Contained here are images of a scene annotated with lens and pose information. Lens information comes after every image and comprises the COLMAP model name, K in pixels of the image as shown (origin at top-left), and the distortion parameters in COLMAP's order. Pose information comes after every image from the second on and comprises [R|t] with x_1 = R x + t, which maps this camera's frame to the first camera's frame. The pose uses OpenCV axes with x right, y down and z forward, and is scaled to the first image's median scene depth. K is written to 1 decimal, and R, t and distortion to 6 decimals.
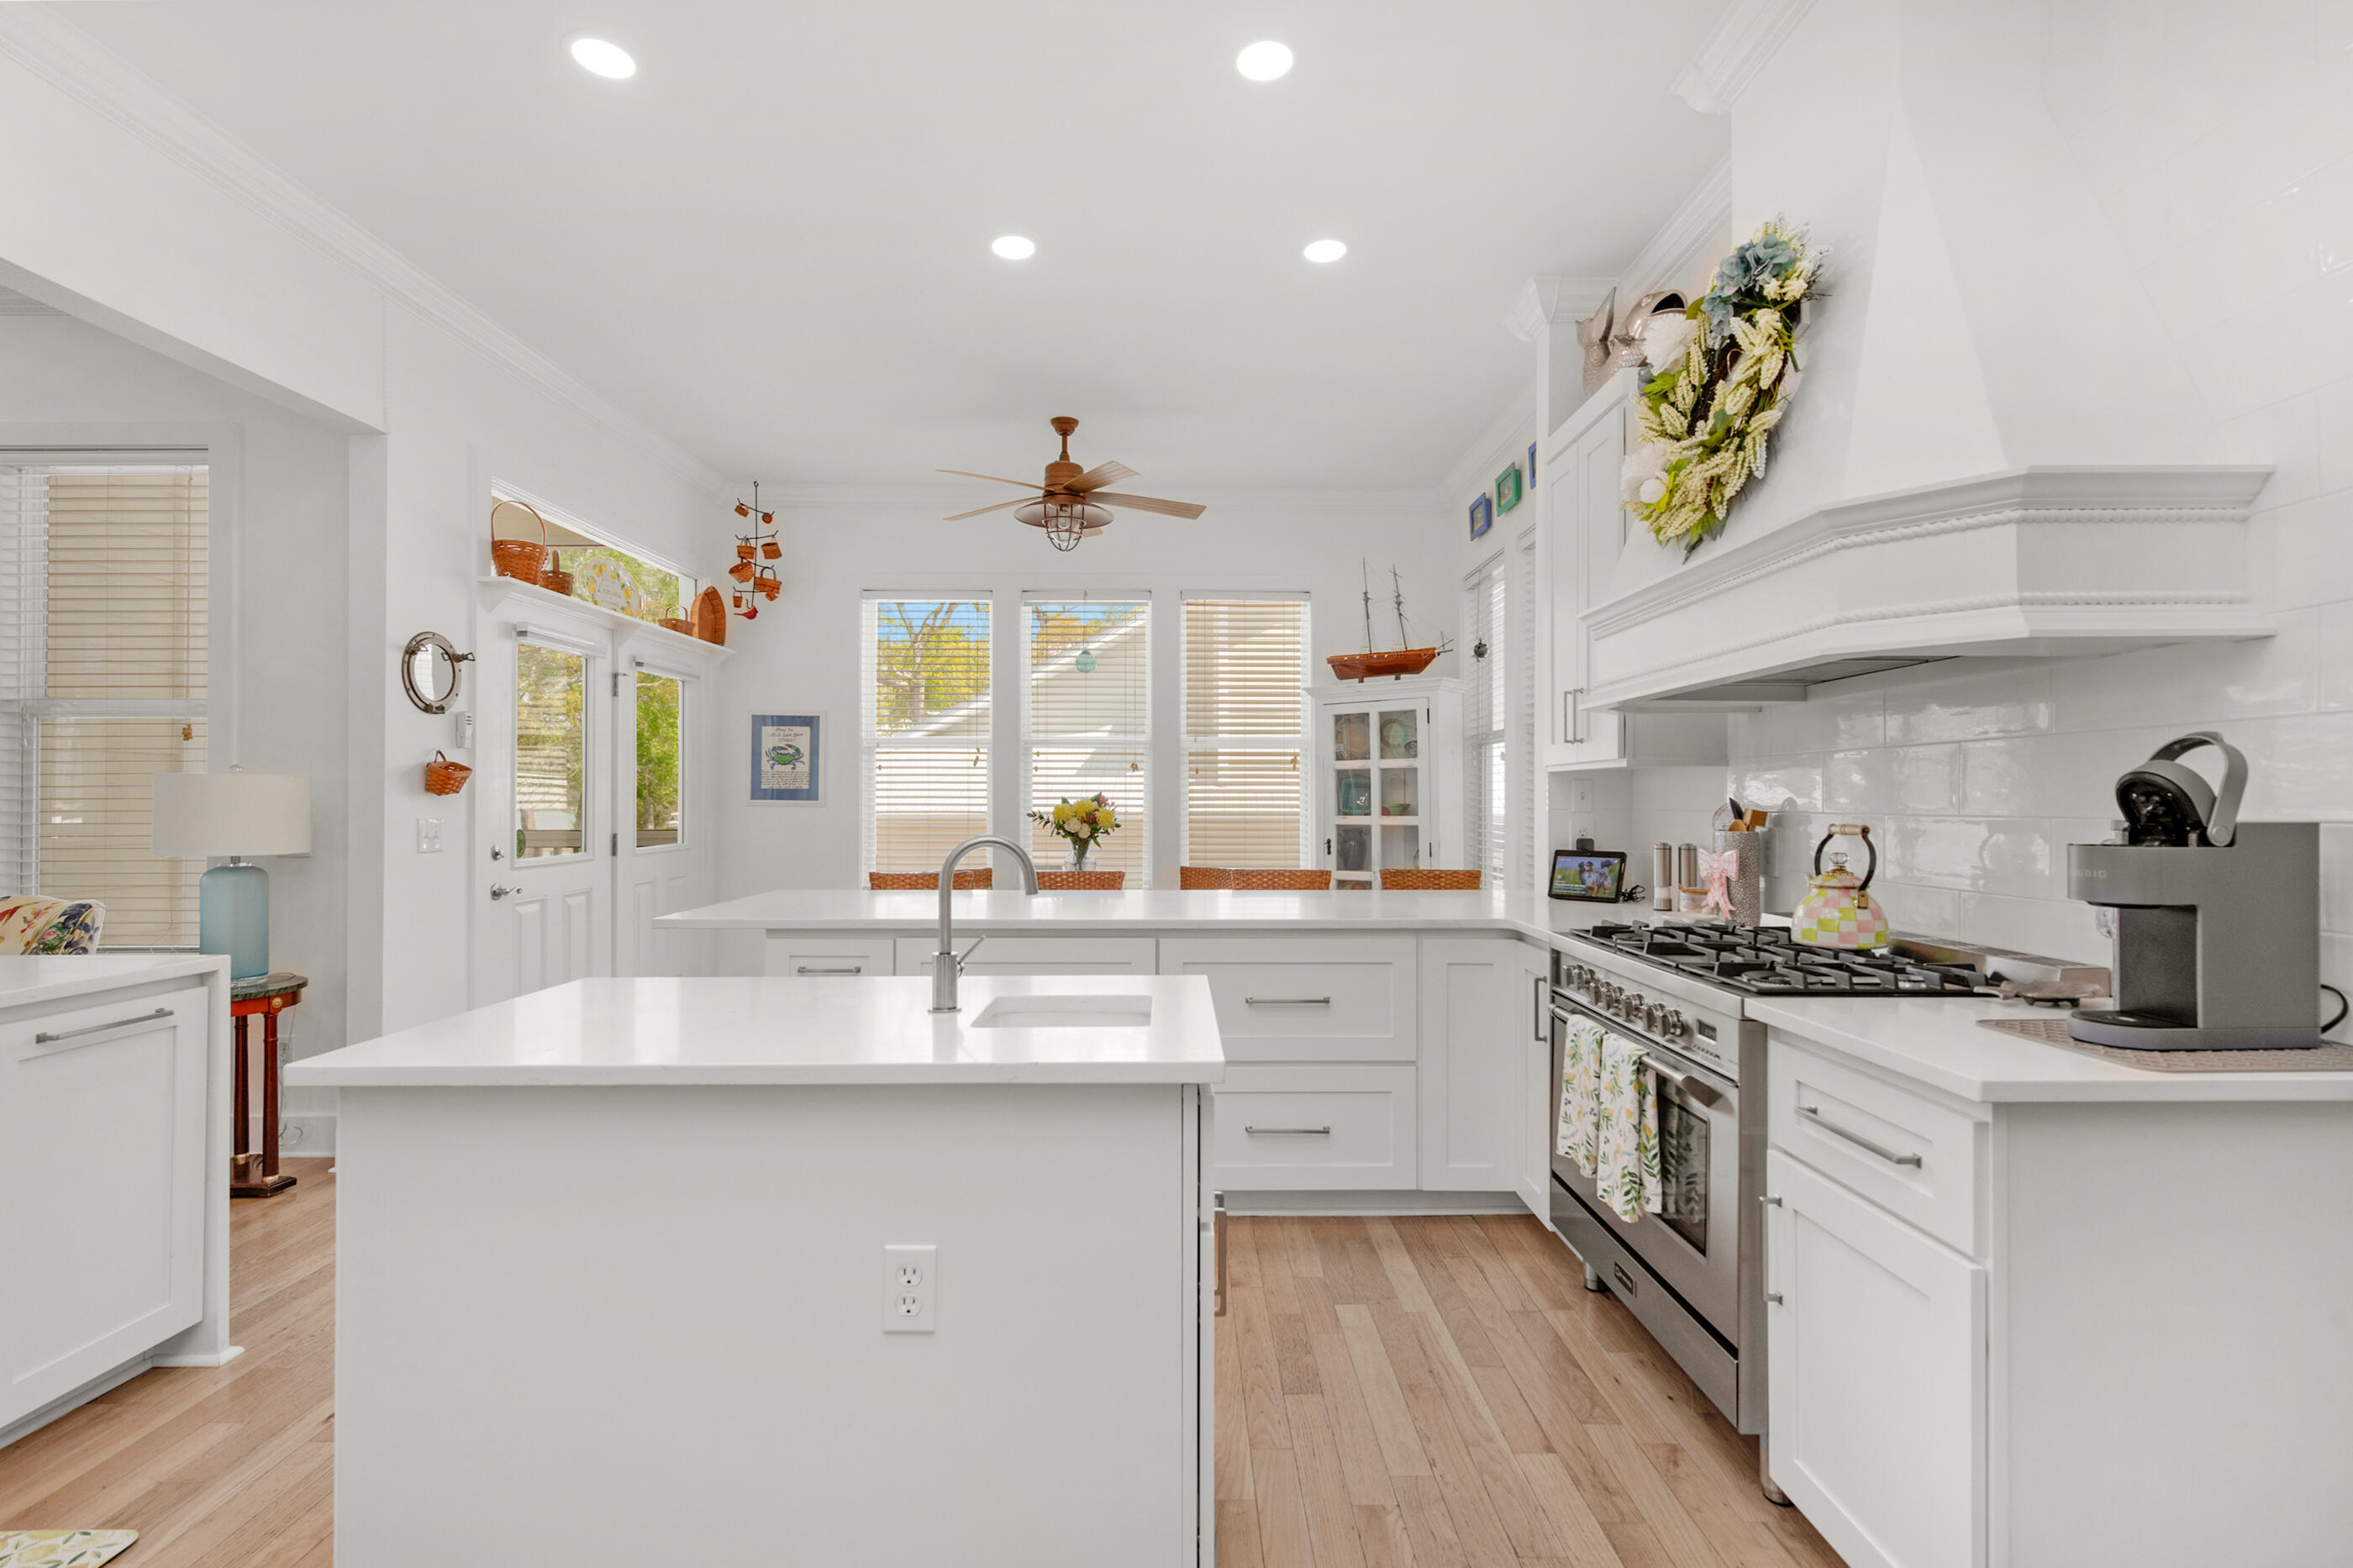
lens RADIAL K [[1051.0, 0, 1187.7], [0, 1051.0, 808.1], [0, 0, 1]] dist [0.002157, -0.000768]
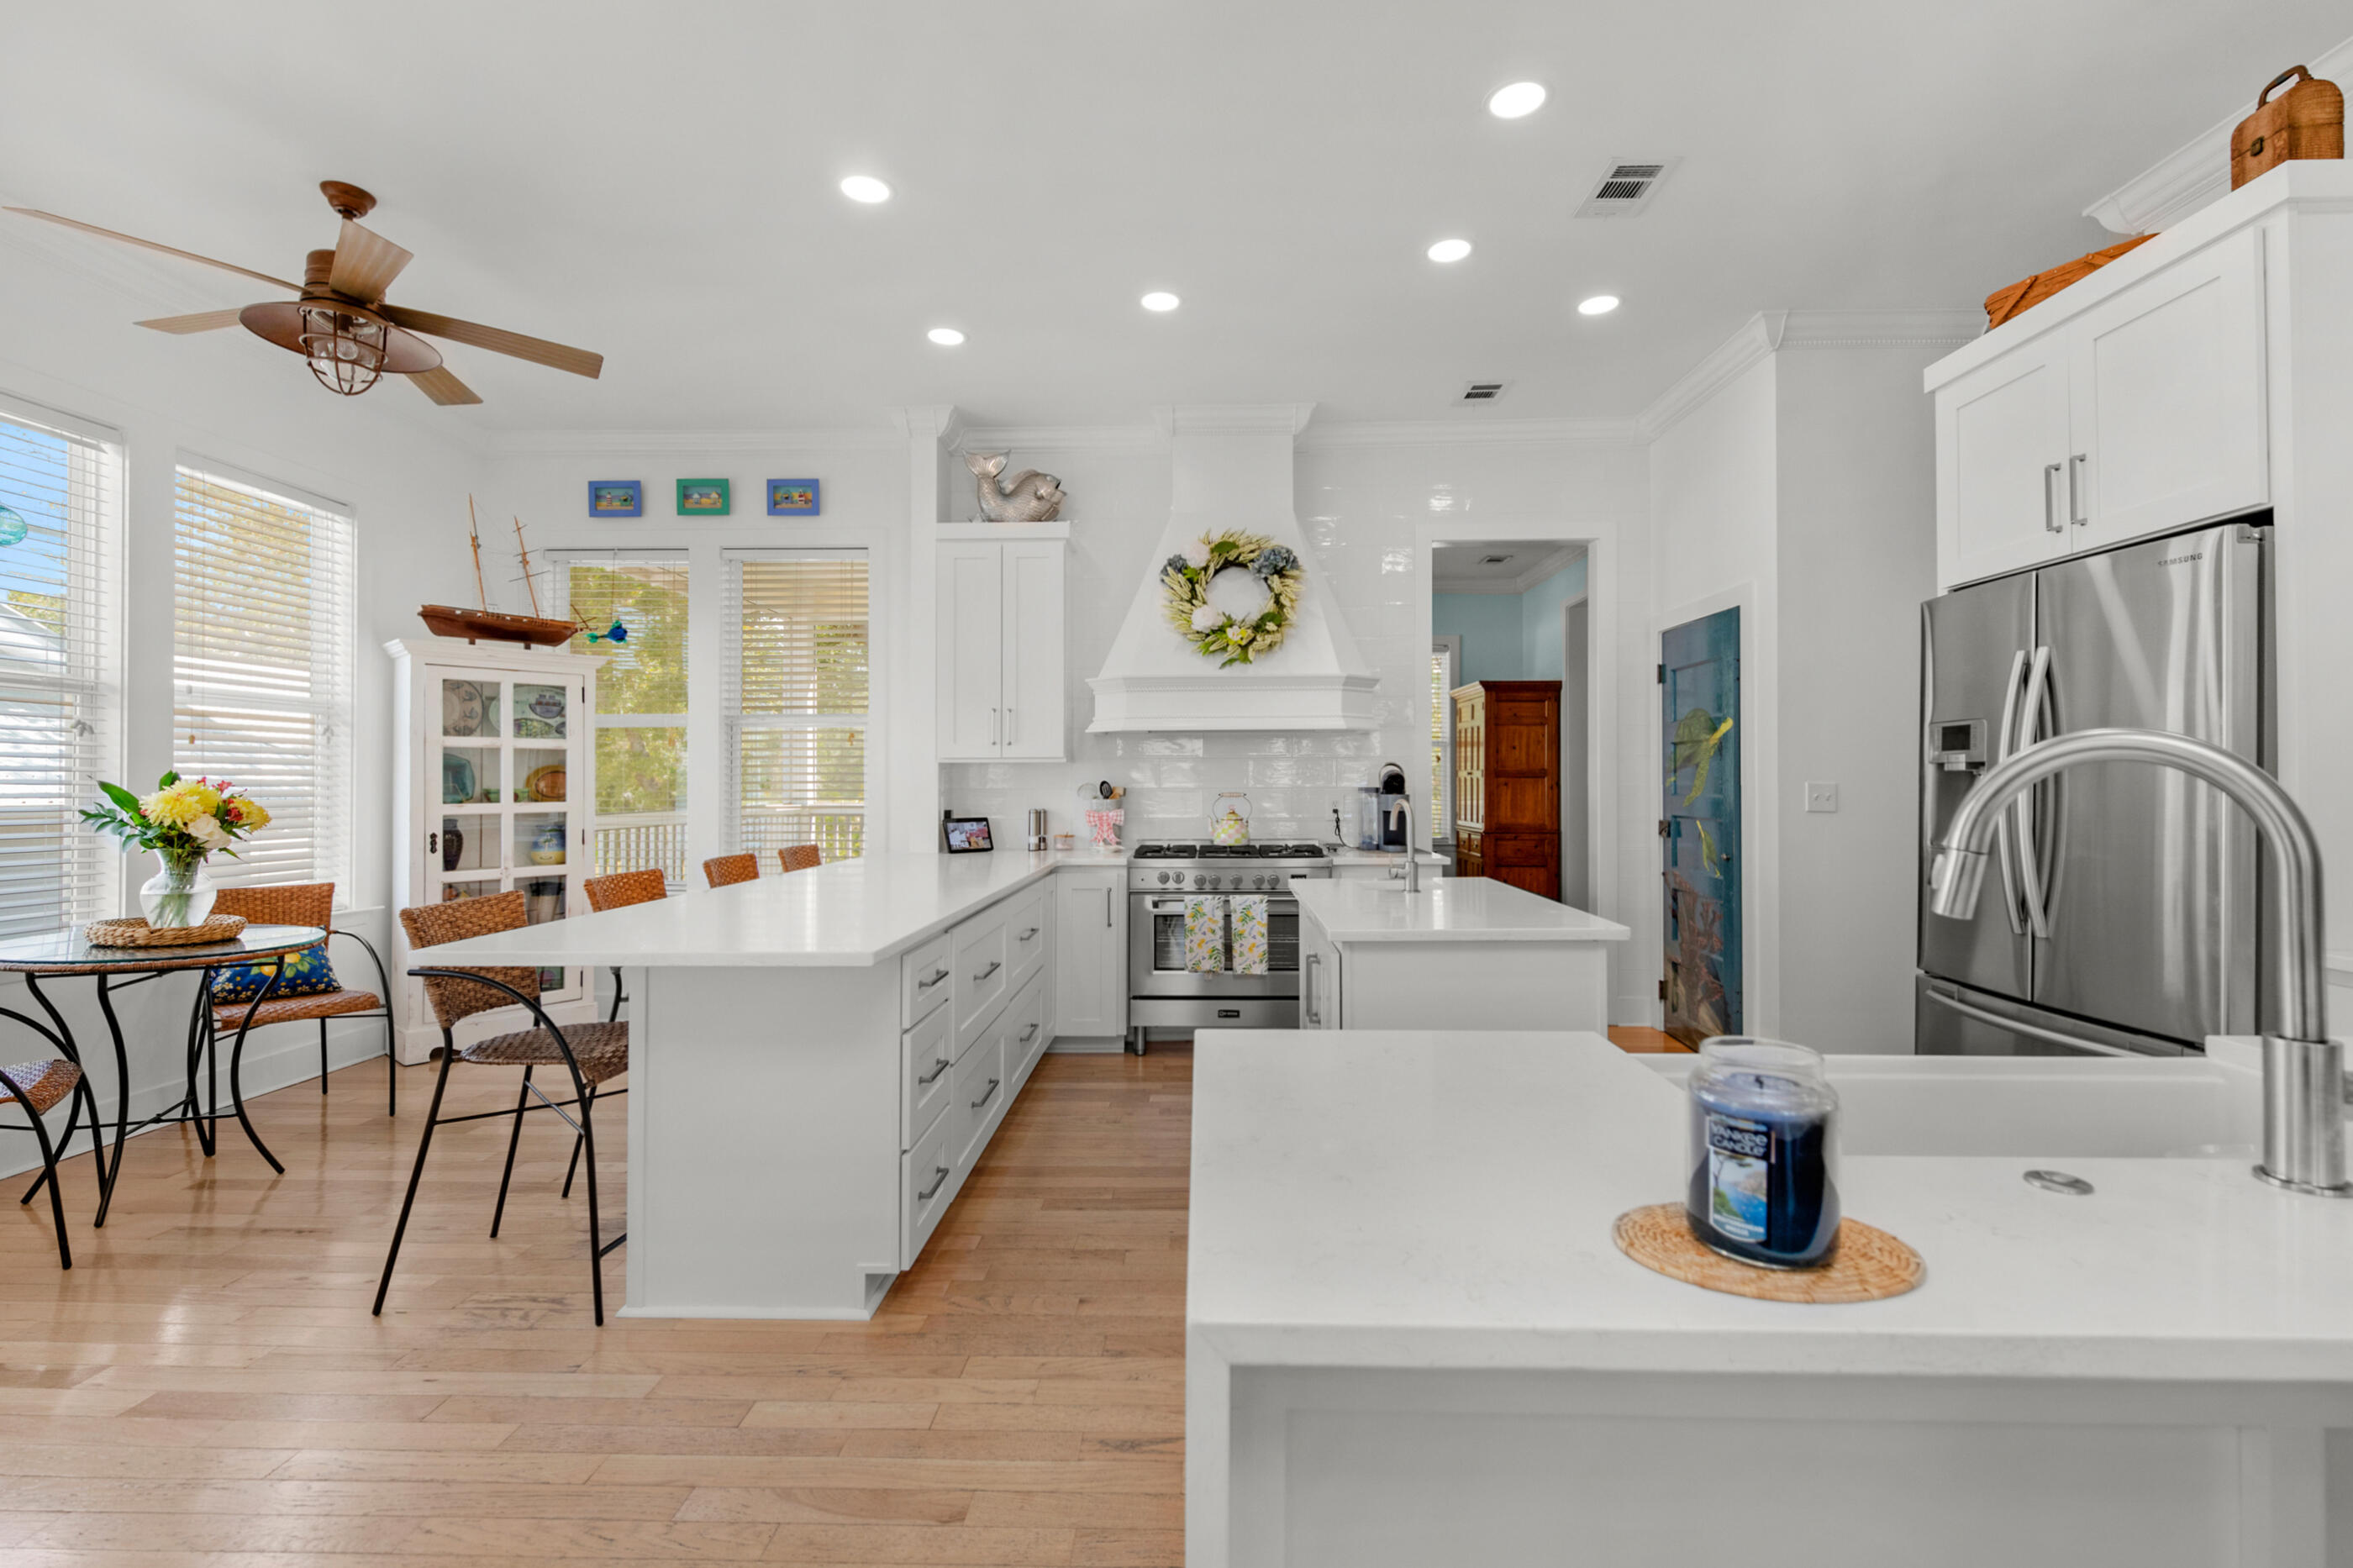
lens RADIAL K [[1014.0, 0, 1176.5], [0, 1014.0, 784.0], [0, 0, 1]] dist [-0.003343, -0.001294]
pose [[0.053566, -0.003117, 0.998559, -0.638968], [0.010715, 0.999939, 0.002546, -0.002315], [-0.998507, 0.010563, 0.053596, 0.395151]]
